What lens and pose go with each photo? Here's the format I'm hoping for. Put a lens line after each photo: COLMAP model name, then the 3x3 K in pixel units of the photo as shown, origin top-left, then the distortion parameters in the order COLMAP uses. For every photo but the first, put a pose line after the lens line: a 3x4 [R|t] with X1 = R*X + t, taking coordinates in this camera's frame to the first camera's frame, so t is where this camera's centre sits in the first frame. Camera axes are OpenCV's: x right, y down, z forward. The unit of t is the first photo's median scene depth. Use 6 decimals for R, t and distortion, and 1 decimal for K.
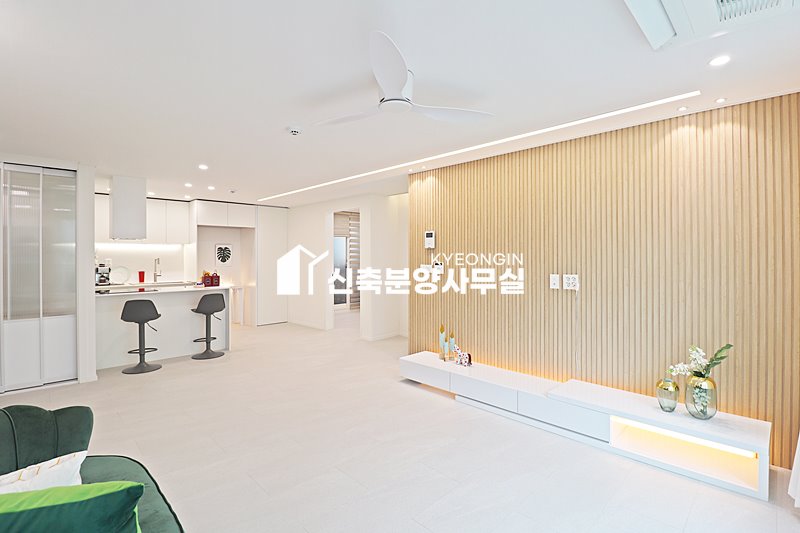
lens RADIAL K [[372.7, 0, 399.0], [0, 372.7, 259.6], [0, 0, 1]] dist [-0.008334, -0.000434]
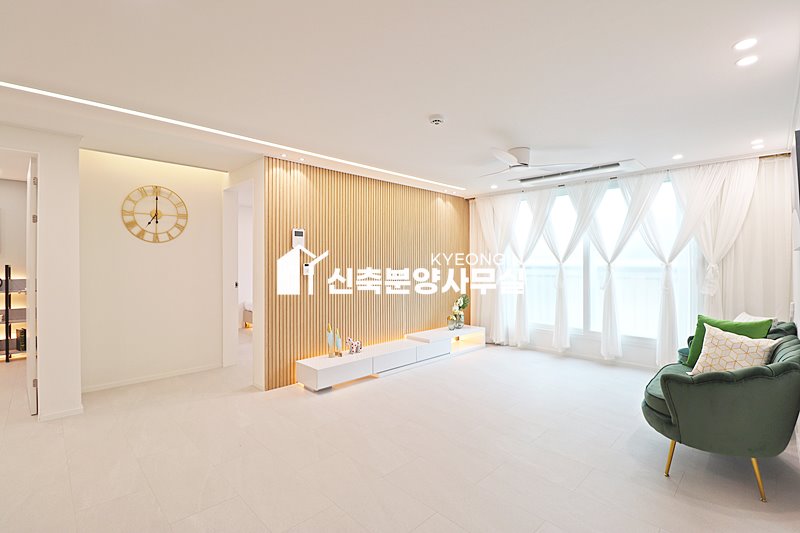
lens RADIAL K [[372.7, 0, 399.0], [0, 372.7, 259.6], [0, 0, 1]] dist [-0.008334, -0.000434]
pose [[-0.015053, 0.009812, 0.999839, -0.649399], [0.013507, 0.999863, -0.009609, 0.008130], [-0.999795, 0.013360, -0.015184, 0.593127]]
